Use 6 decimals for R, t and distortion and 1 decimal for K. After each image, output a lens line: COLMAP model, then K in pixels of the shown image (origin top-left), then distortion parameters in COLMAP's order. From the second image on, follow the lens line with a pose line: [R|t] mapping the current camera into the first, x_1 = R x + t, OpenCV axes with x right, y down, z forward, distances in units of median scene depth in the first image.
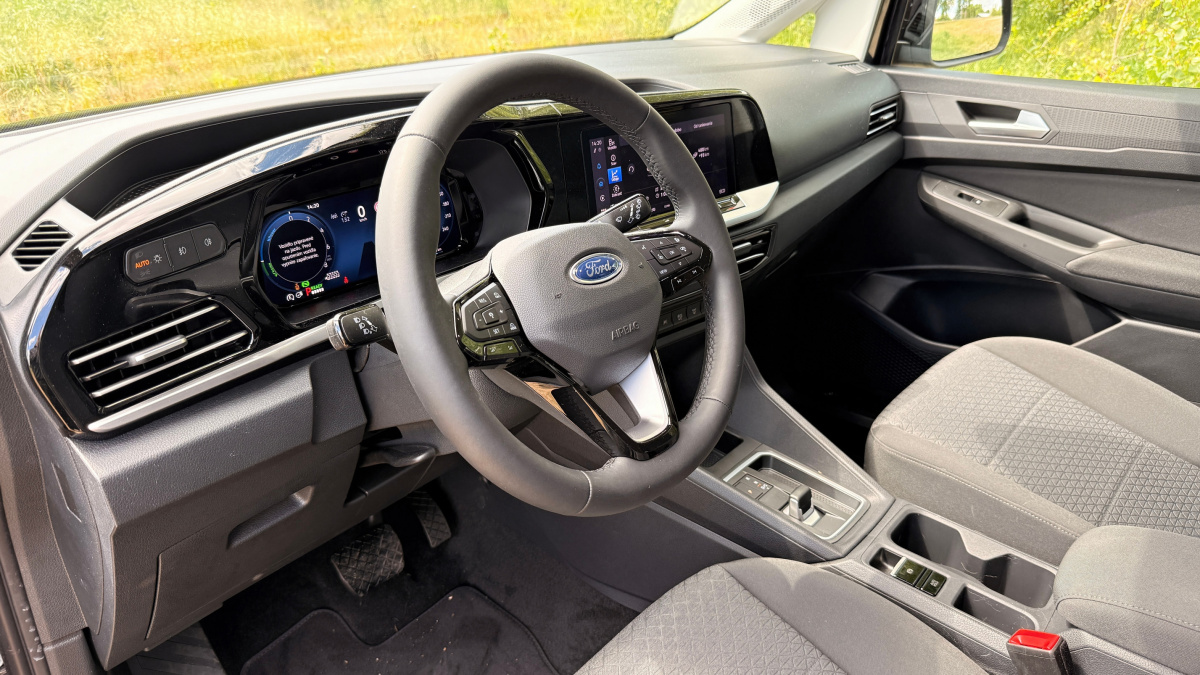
lens RADIAL K [[844.1, 0, 608.8], [0, 844.1, 346.9], [0, 0, 1]] dist [0.041571, -0.054980]
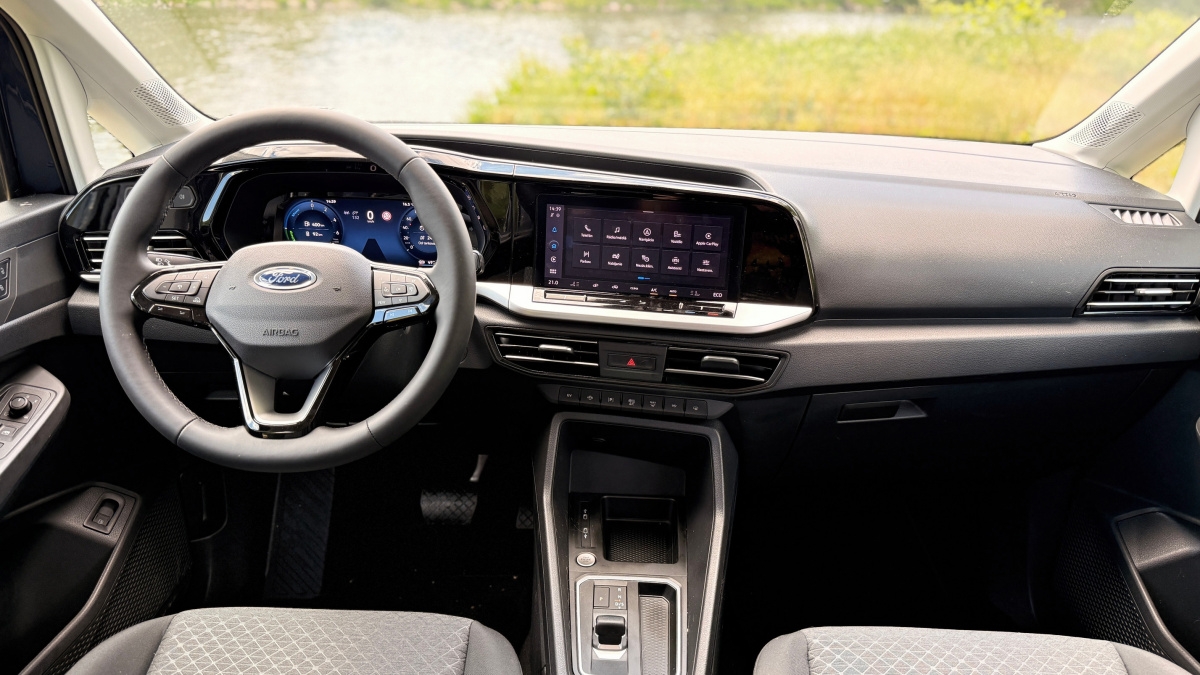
lens RADIAL K [[844.1, 0, 608.2], [0, 844.1, 339.9], [0, 0, 1]] dist [0.041571, -0.054980]
pose [[0.629734, 0.310859, -0.711900, 0.764211], [-0.361647, 0.928388, 0.085484, -0.181561], [0.687493, 0.203624, 0.697059, 0.294208]]
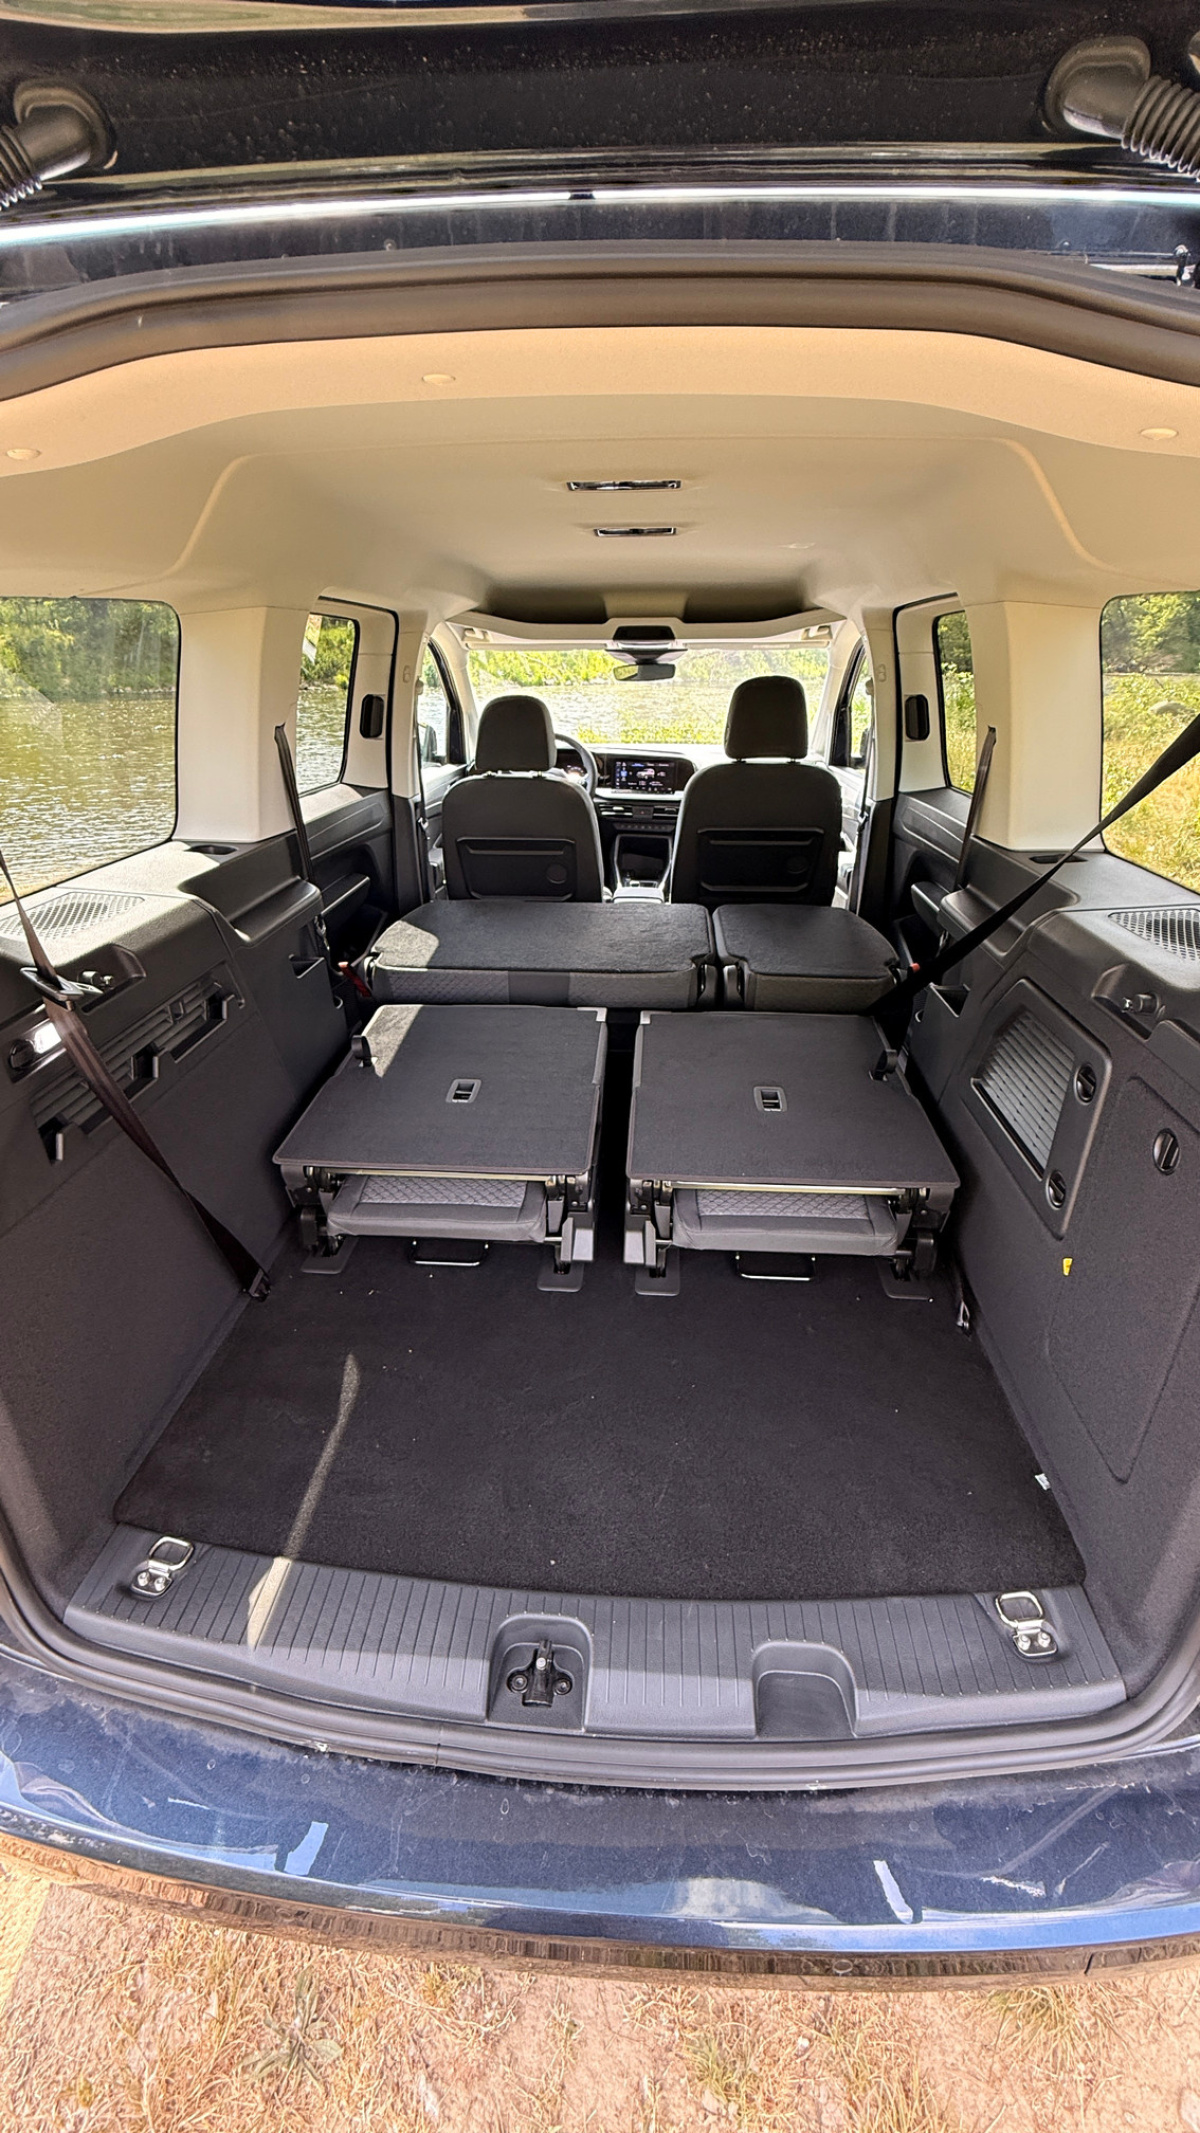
lens RADIAL K [[852.1, 0, 589.2], [0, 852.1, 1059.8], [0, 0, 1]] dist [-0.008509, 0.002921]
pose [[0.586810, 0.345885, -0.732132, 2.571629], [-0.350836, 0.923503, 0.155098, 0.337547], [0.729773, 0.165846, 0.663270, -1.058088]]
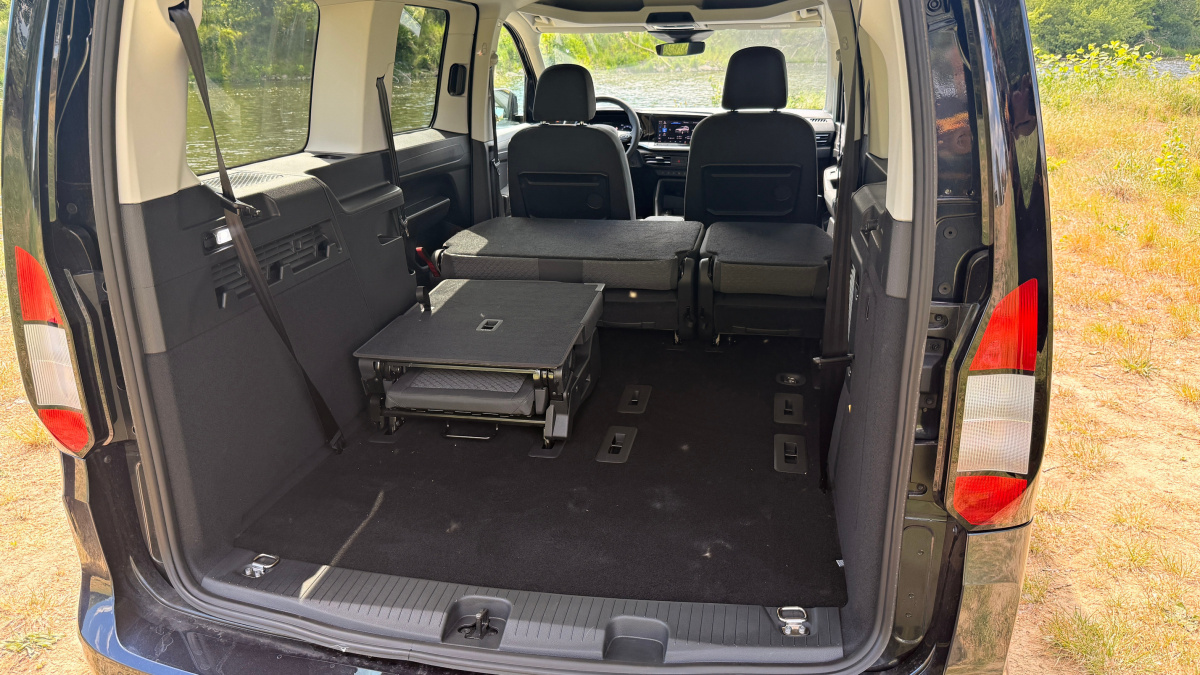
lens RADIAL K [[844.1, 0, 604.3], [0, 844.1, 348.2], [0, 0, 1]] dist [0.041571, -0.054980]
pose [[0.487901, 0.283771, -0.825486, 3.287892], [-0.369105, 0.924047, 0.099495, 0.438721], [0.791021, 0.256148, 0.555584, -1.148757]]
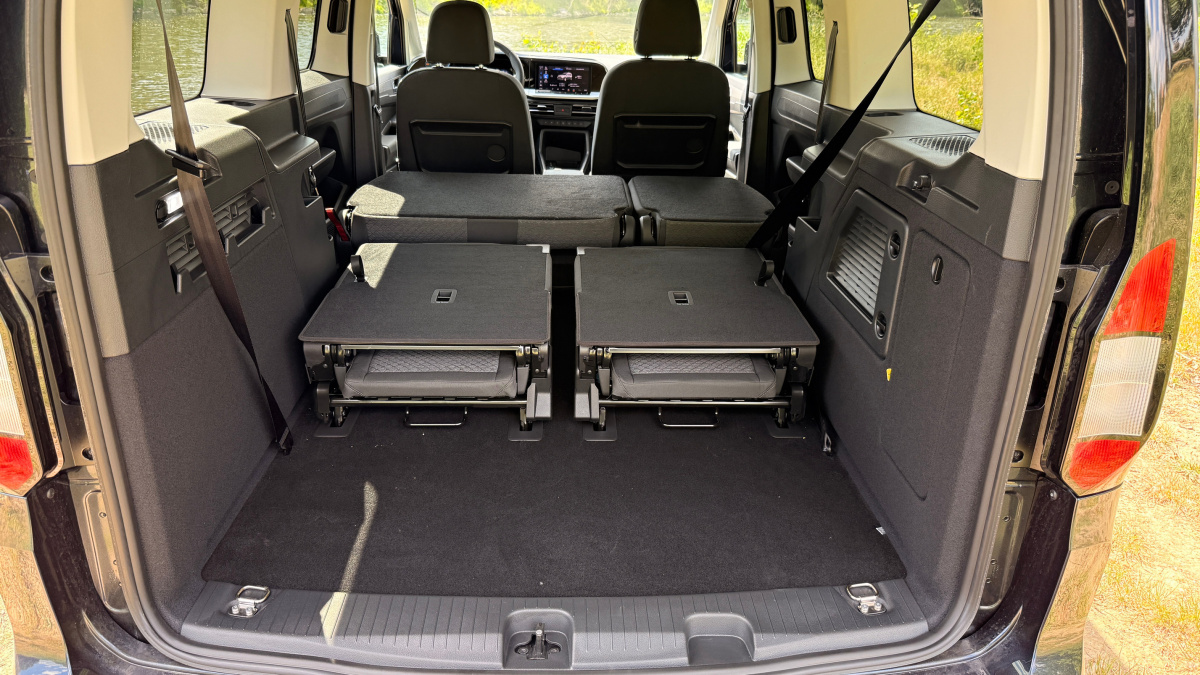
lens RADIAL K [[844.1, 0, 582.3], [0, 844.1, 343.9], [0, 0, 1]] dist [0.041571, -0.054980]
pose [[0.666980, 0.297423, -0.683138, 2.899272], [-0.345074, 0.935919, 0.070567, 0.565582], [0.660350, 0.188666, 0.726872, -1.369617]]
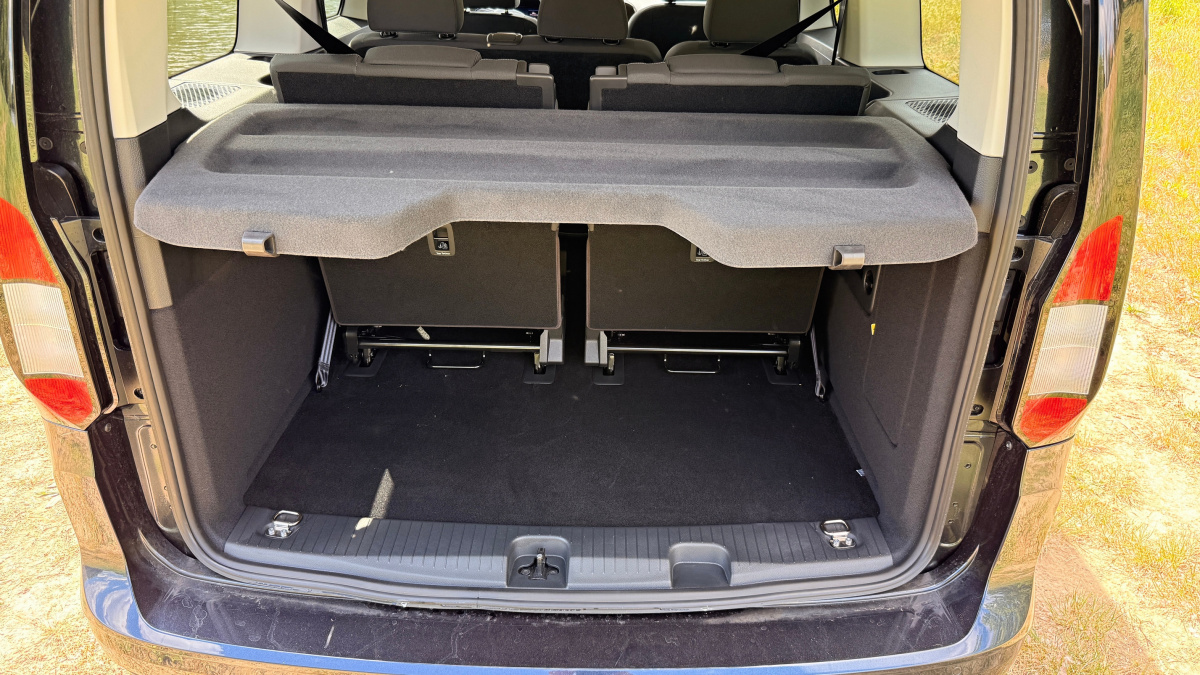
lens RADIAL K [[844.1, 0, 594.9], [0, 844.1, 342.9], [0, 0, 1]] dist [0.041571, -0.054980]
pose [[0.639444, 0.360888, -0.678875, 3.015631], [-0.354268, 0.921968, 0.156424, 0.492536], [0.682353, 0.140479, 0.717398, -1.416818]]
